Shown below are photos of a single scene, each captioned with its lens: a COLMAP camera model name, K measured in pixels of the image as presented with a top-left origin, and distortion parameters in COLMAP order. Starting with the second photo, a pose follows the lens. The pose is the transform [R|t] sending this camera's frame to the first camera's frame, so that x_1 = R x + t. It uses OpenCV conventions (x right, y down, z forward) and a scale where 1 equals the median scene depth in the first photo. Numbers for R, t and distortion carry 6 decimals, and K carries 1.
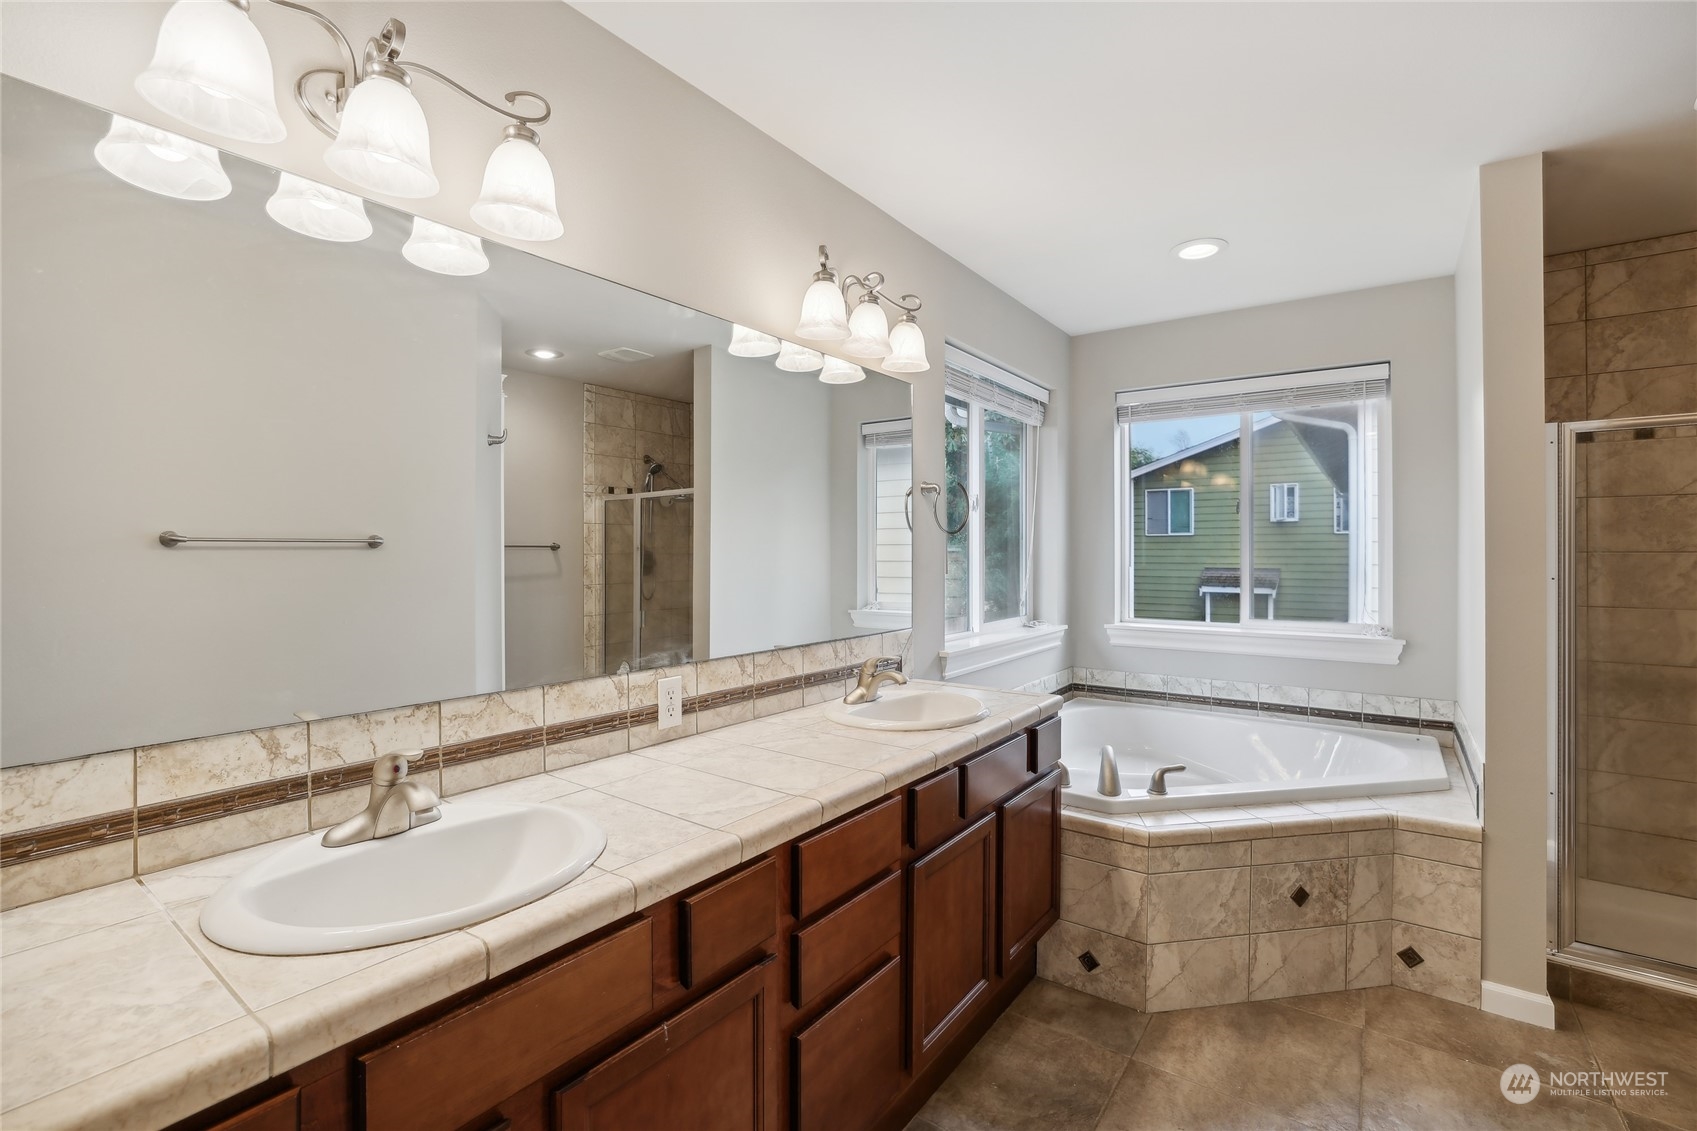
lens RADIAL K [[747.2, 0, 849.4], [0, 747.2, 554.7], [0, 0, 1]] dist [-0.046252, 0.015998]
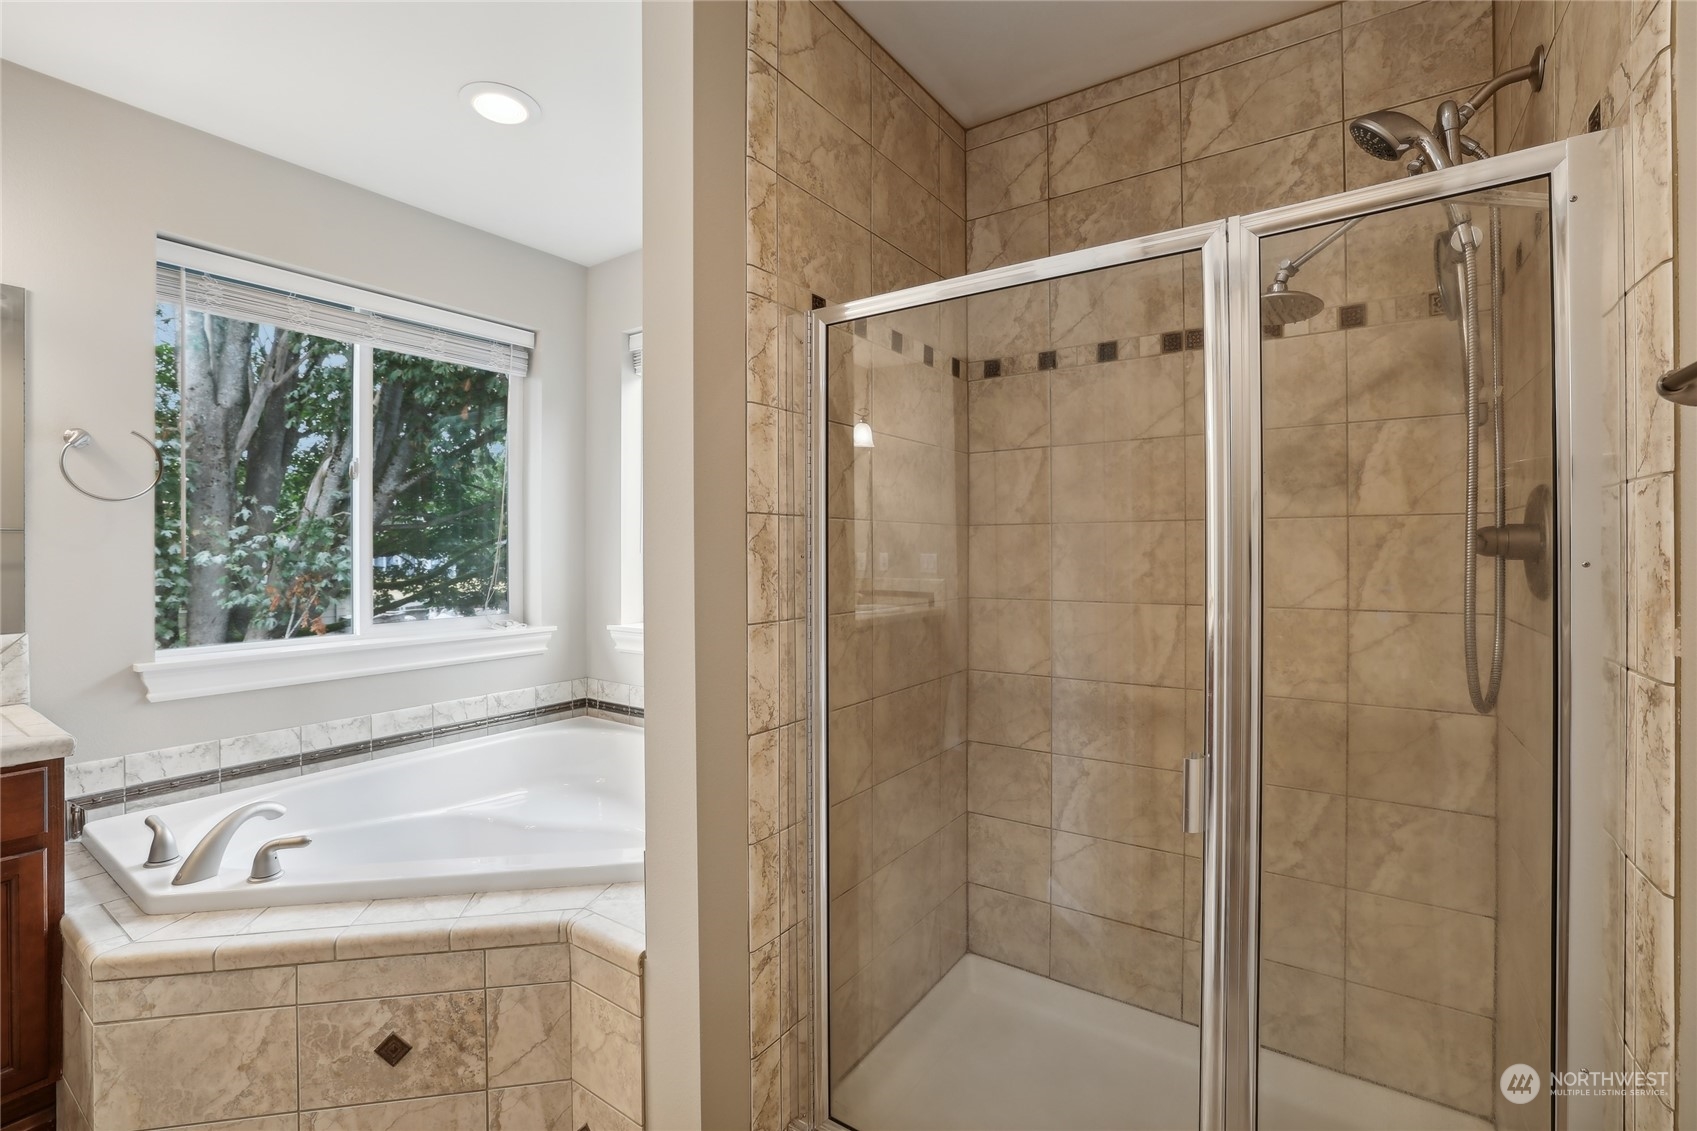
lens RADIAL K [[747.2, 0, 849.4], [0, 747.2, 554.7], [0, 0, 1]] dist [-0.046252, 0.015998]
pose [[0.999502, -0.004770, 0.031204, 0.980427], [0.004655, 0.999982, 0.003747, 0.028646], [-0.031221, -0.003600, 0.999506, 0.339856]]
